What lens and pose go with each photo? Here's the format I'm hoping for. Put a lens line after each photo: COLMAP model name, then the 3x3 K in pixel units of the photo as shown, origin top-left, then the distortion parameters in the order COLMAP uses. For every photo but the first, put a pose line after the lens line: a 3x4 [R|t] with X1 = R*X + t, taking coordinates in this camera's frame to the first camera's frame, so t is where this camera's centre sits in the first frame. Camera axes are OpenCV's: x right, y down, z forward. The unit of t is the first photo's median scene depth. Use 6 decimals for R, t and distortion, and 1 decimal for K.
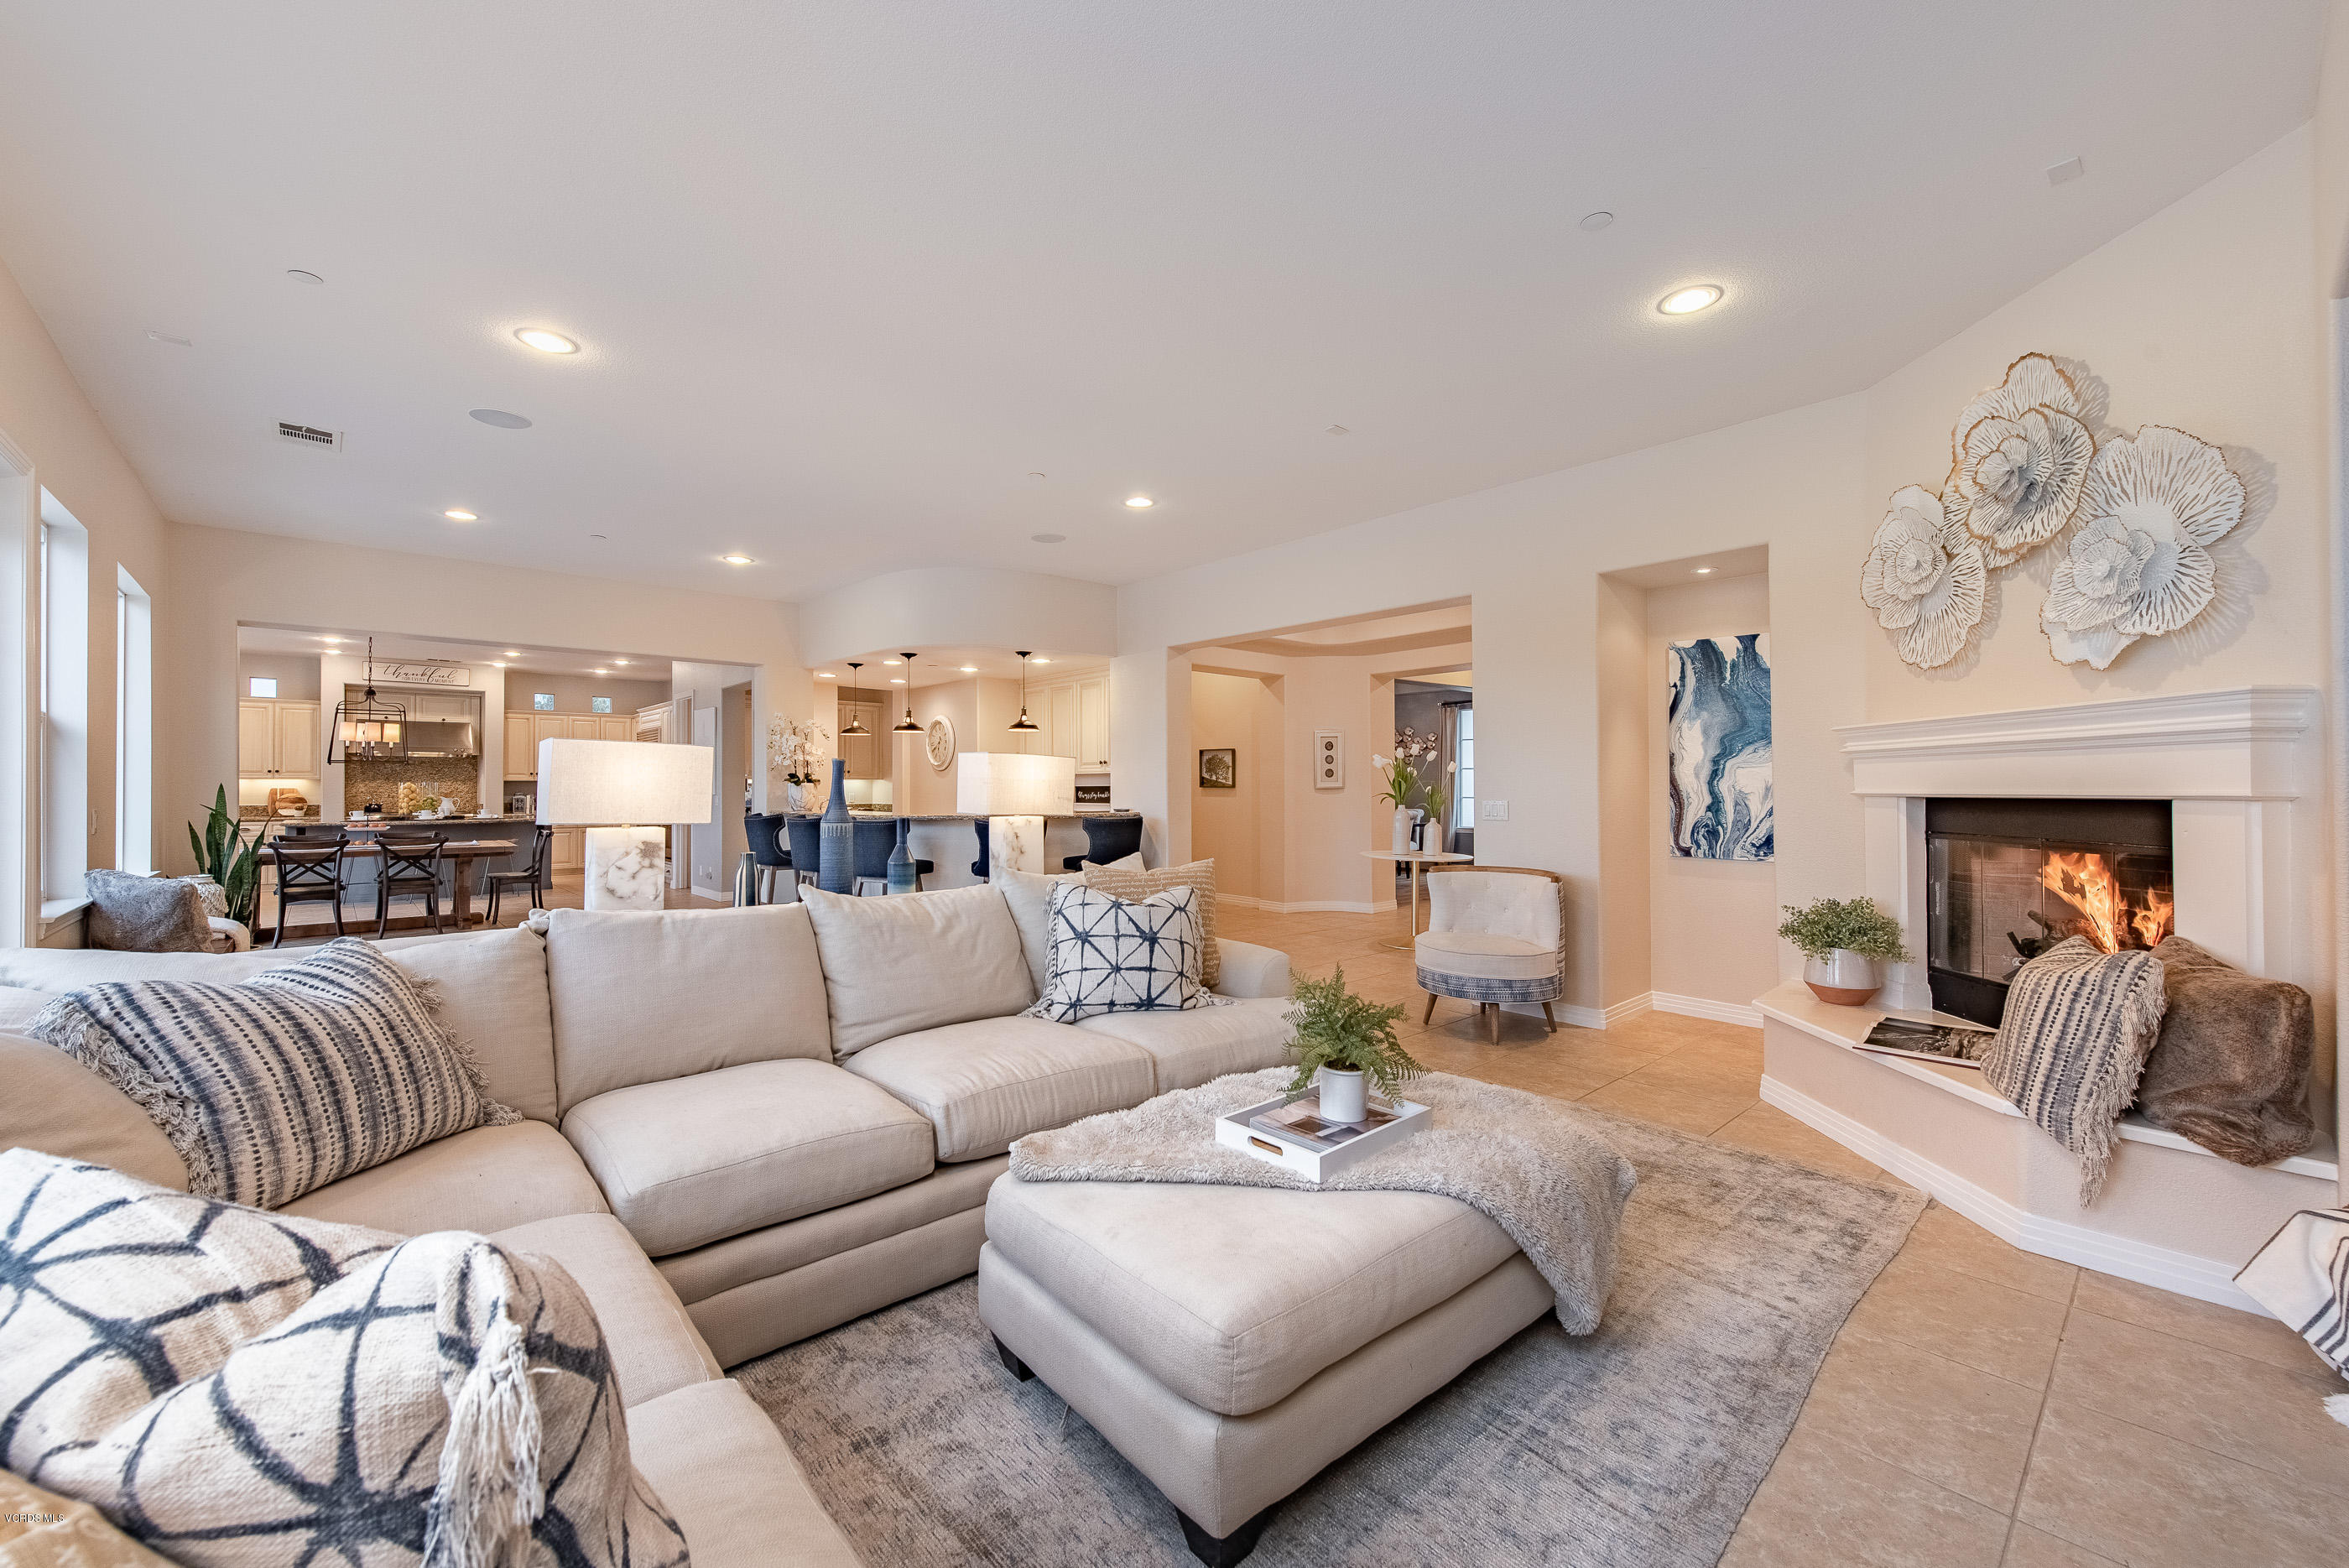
lens RADIAL K [[930.0, 0, 1186.8], [0, 930.0, 775.1], [0, 0, 1]] dist [0.012491, -0.004405]
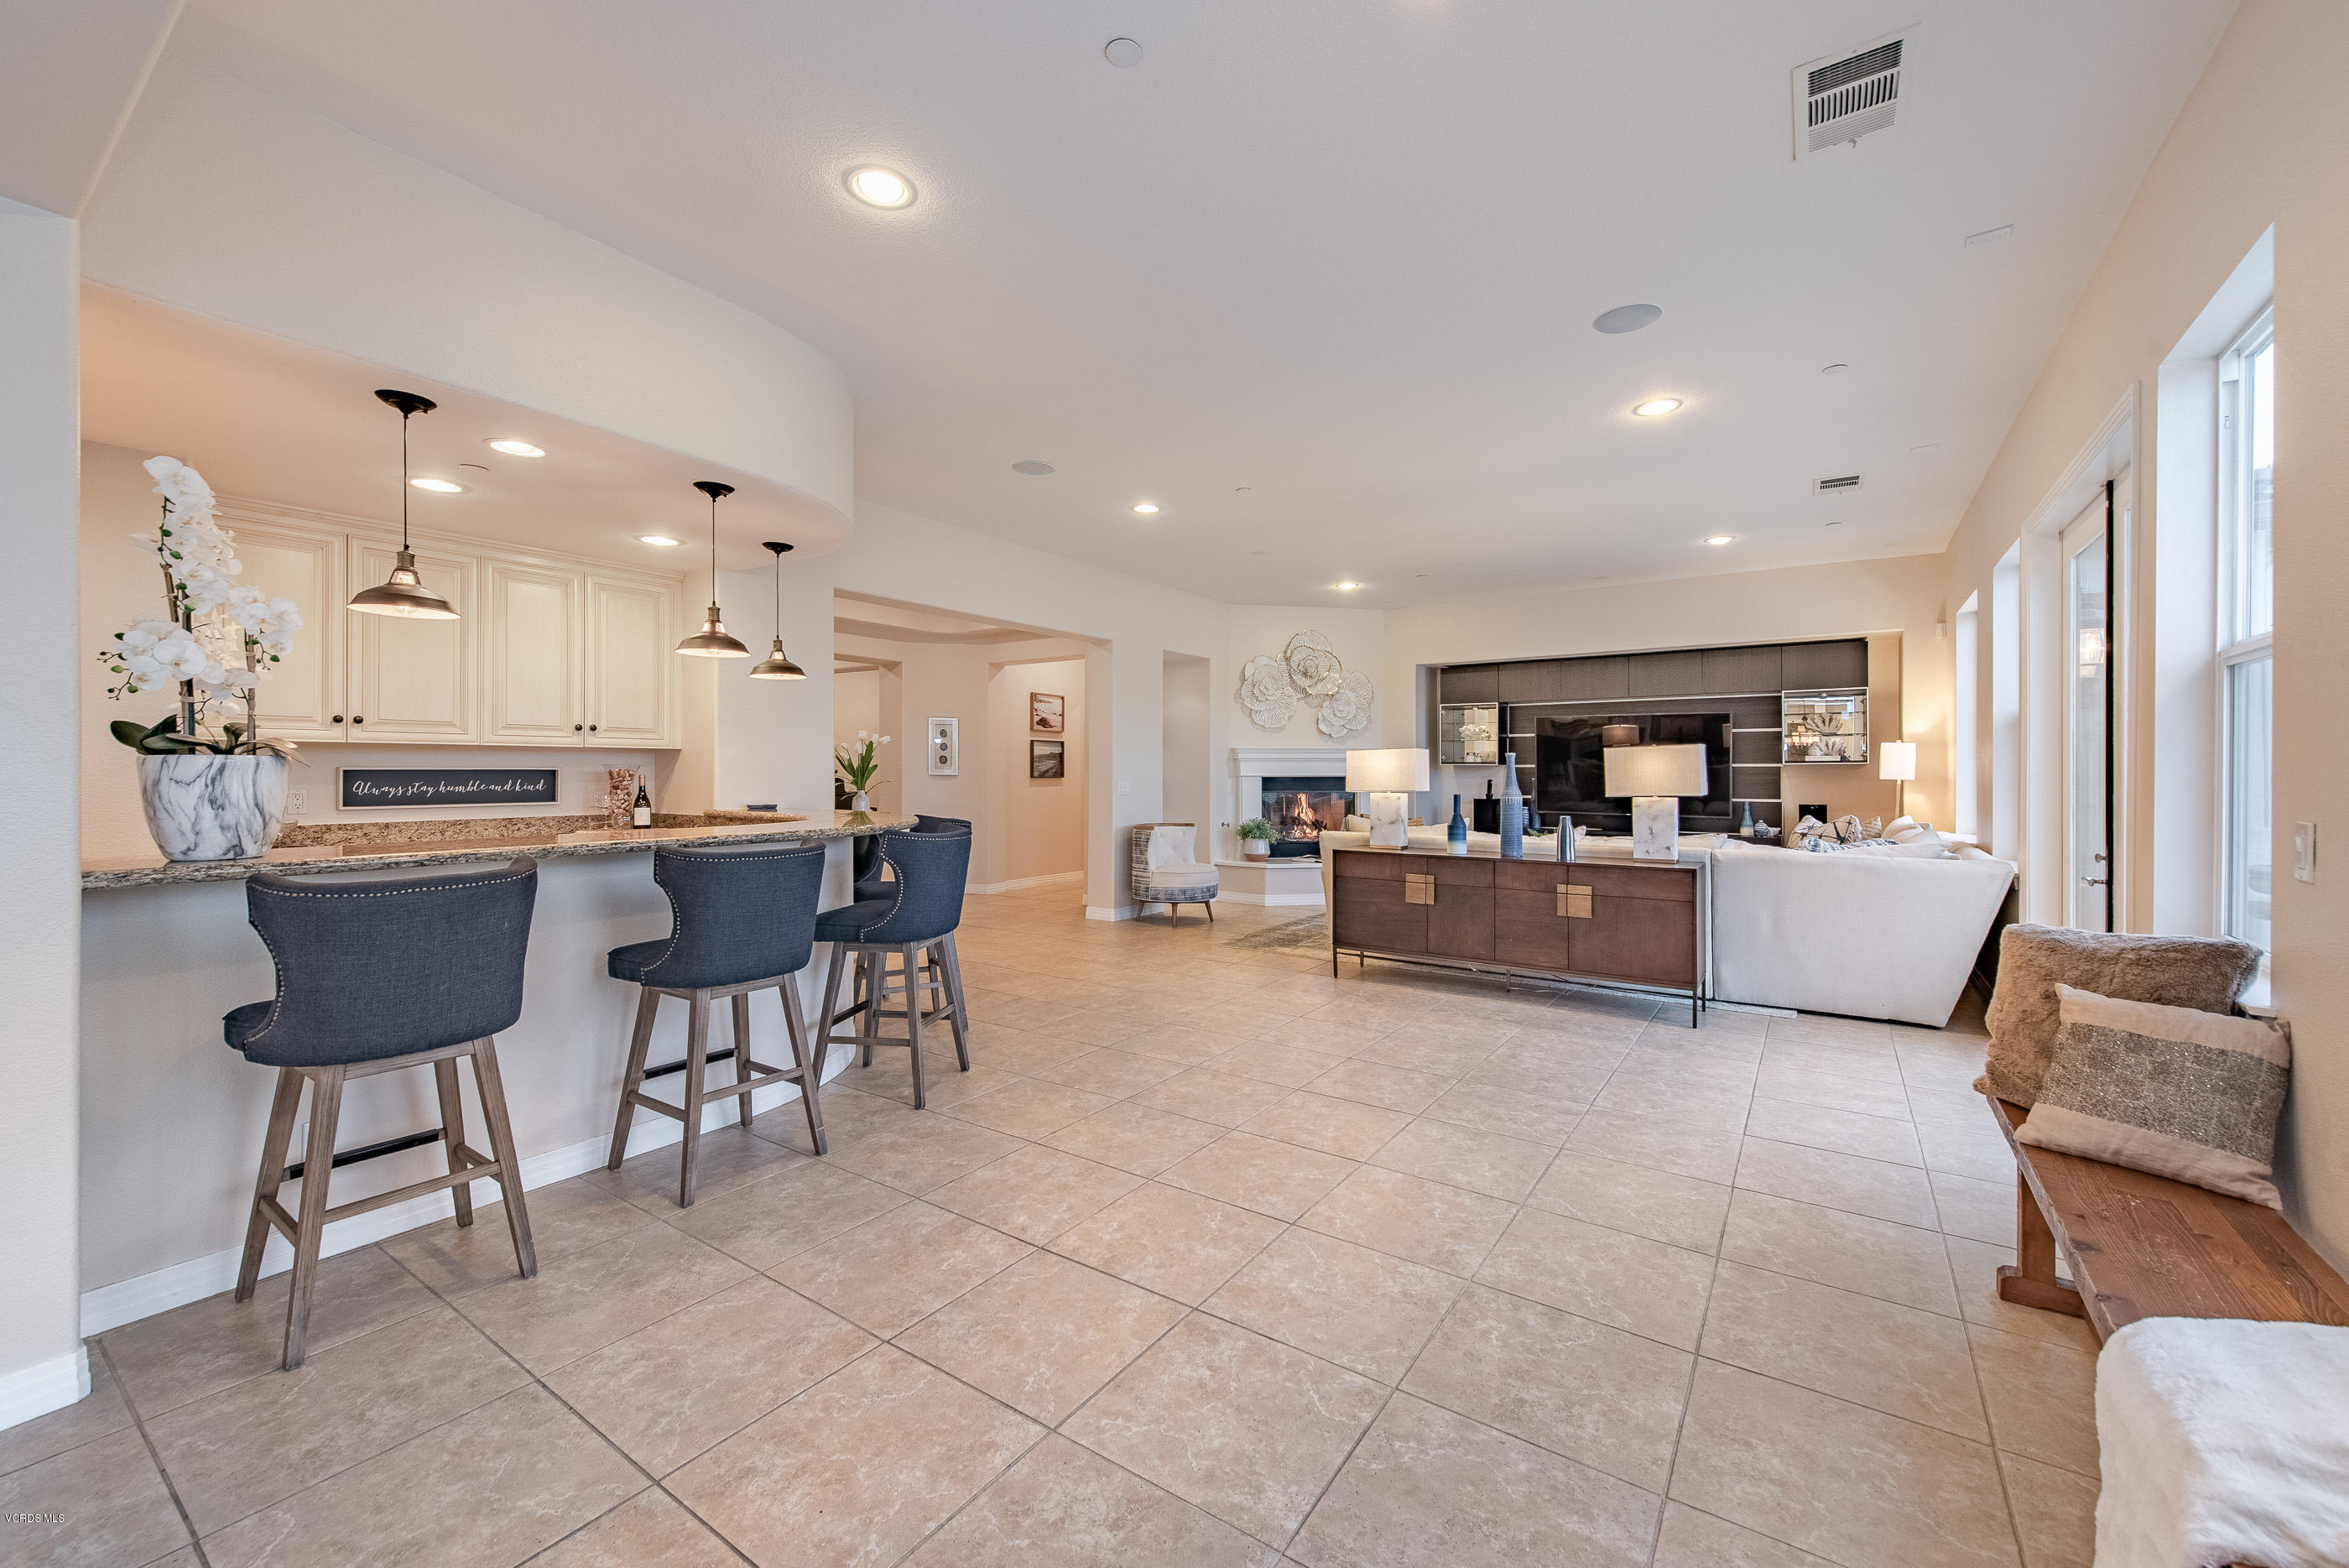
lens RADIAL K [[930.0, 0, 1173.4], [0, 930.0, 783.8], [0, 0, 1]] dist [0.012491, -0.004405]
pose [[-0.219454, -0.011406, 0.975556, -0.615330], [-0.012604, 0.999881, 0.008855, 0.009117], [-0.975541, -0.010353, -0.219572, 0.668979]]
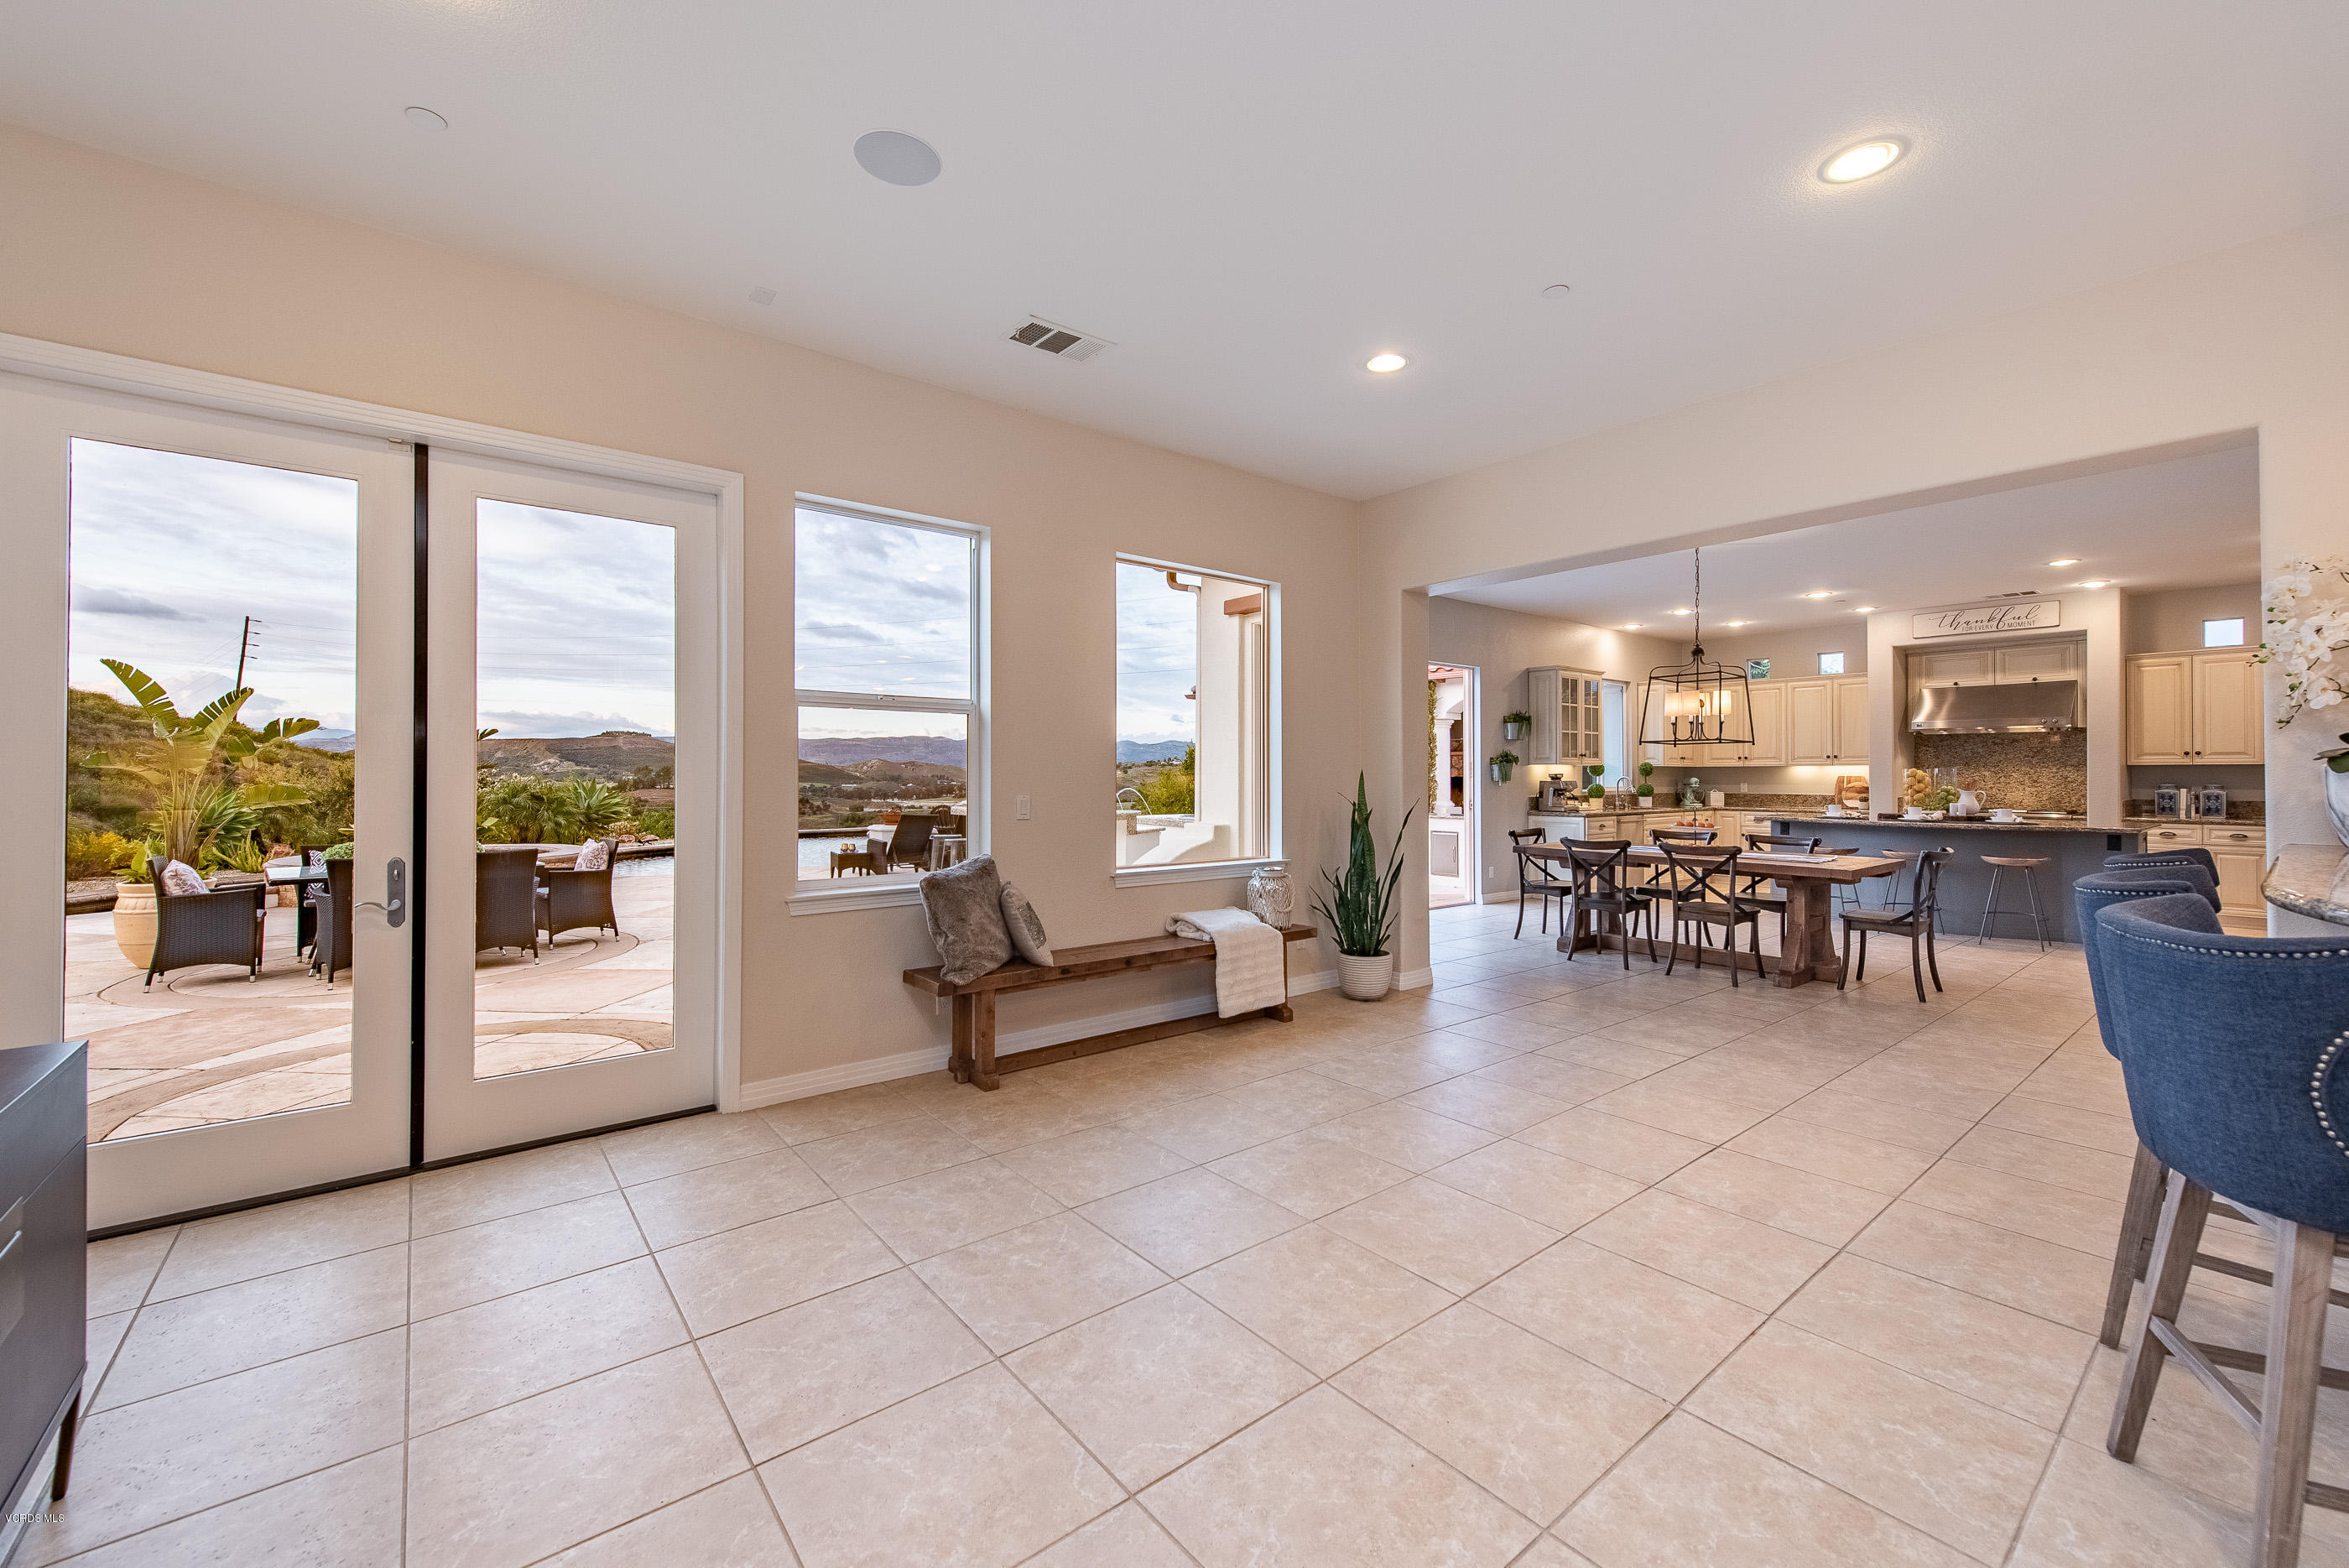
lens RADIAL K [[930.0, 0, 1172.0], [0, 930.0, 773.7], [0, 0, 1]] dist [0.012491, -0.004405]
pose [[-0.068457, 0.000328, -0.997654, -0.063386], [0.011632, 0.999932, -0.000470, 0.005930], [0.997586, -0.011637, -0.068456, 0.519879]]
